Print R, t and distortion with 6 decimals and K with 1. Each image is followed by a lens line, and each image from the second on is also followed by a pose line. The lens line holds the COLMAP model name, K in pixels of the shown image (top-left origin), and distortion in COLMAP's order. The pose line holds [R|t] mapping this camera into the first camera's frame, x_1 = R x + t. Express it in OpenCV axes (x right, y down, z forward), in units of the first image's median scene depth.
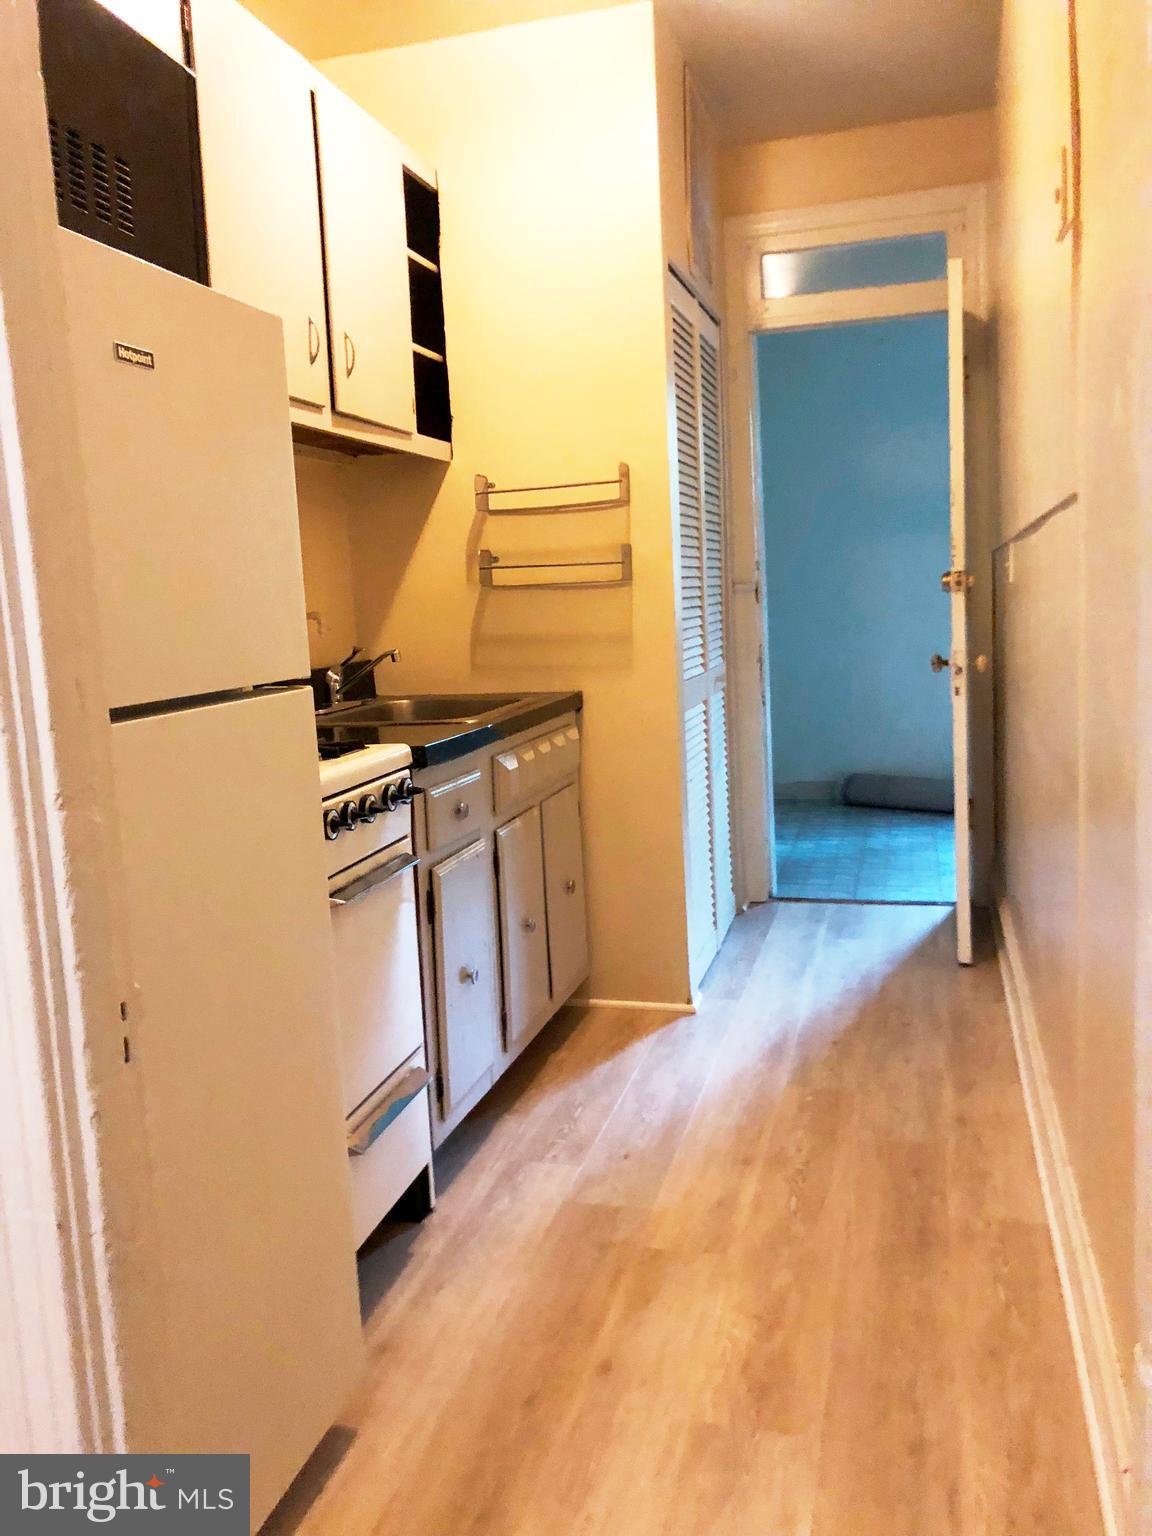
lens RADIAL K [[1222.4, 0, 576.0], [0, 1222.4, 768.0], [0, 0, 1]] dist [-0.084669, 0.138284]
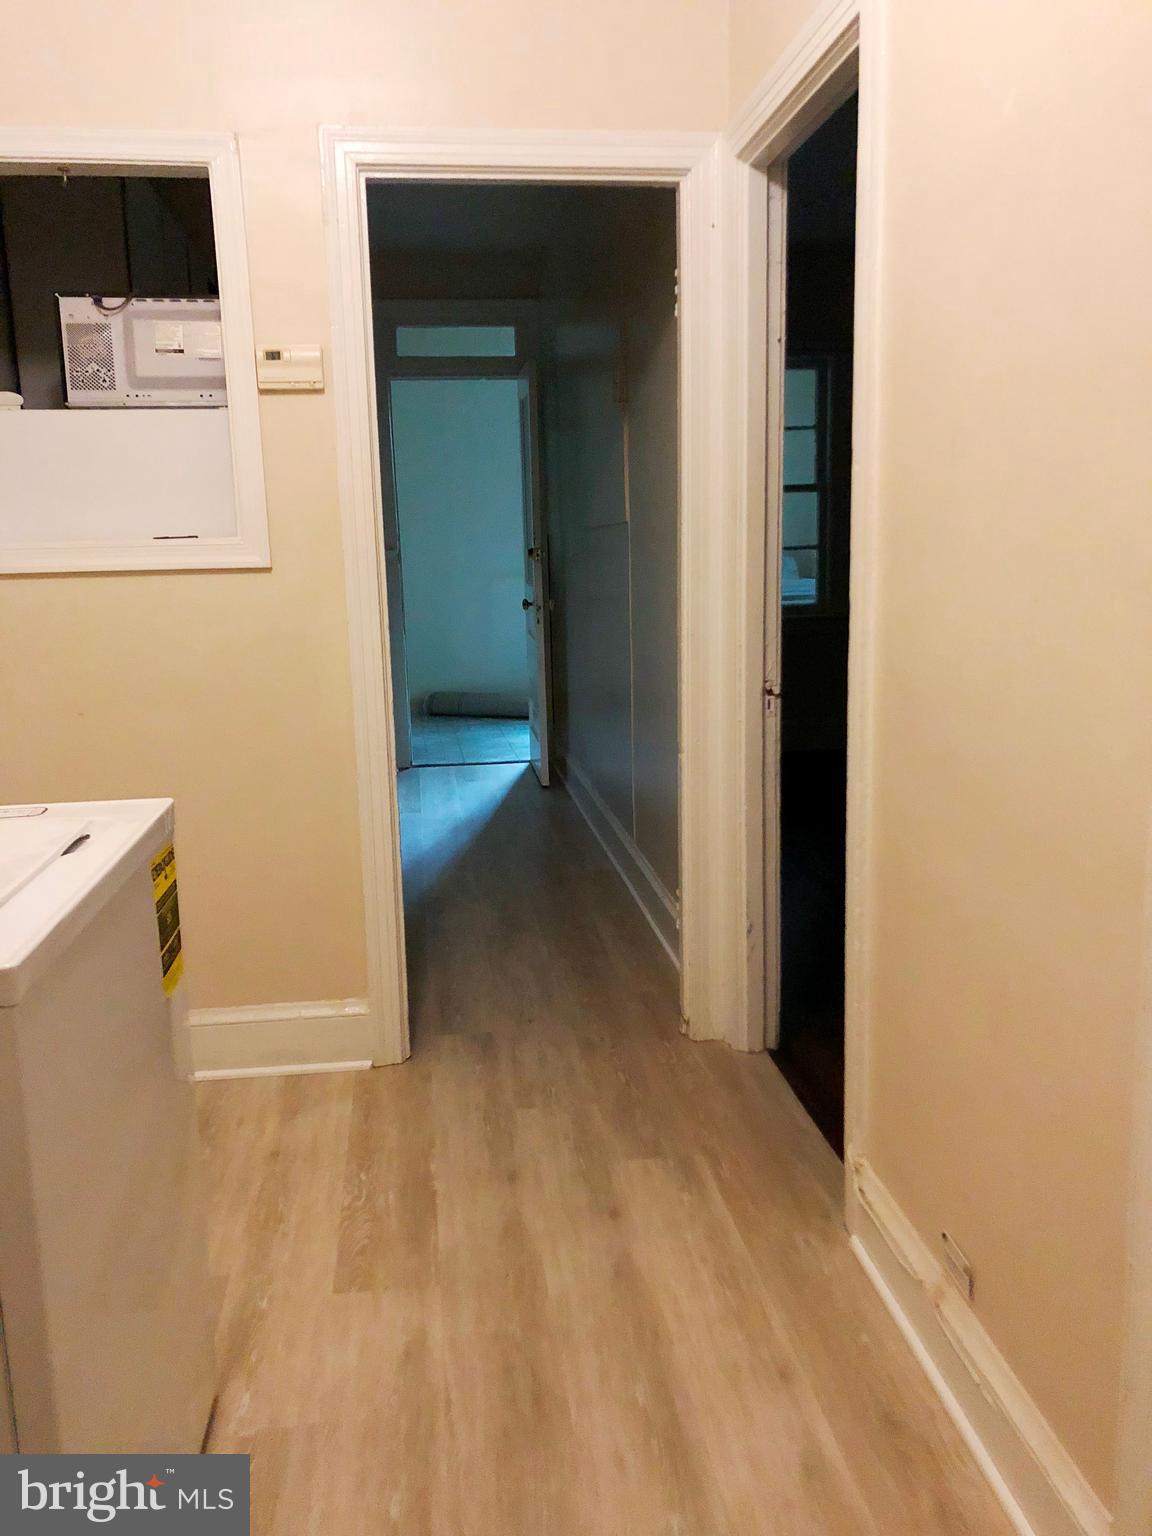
lens RADIAL K [[1222.4, 0, 576.0], [0, 1222.4, 768.0], [0, 0, 1]] dist [-0.084669, 0.138284]
pose [[0.916994, -0.051014, 0.395626, -0.243685], [0.037898, 0.998444, 0.040904, 0.056329], [-0.397097, -0.022515, 0.917500, -0.442601]]
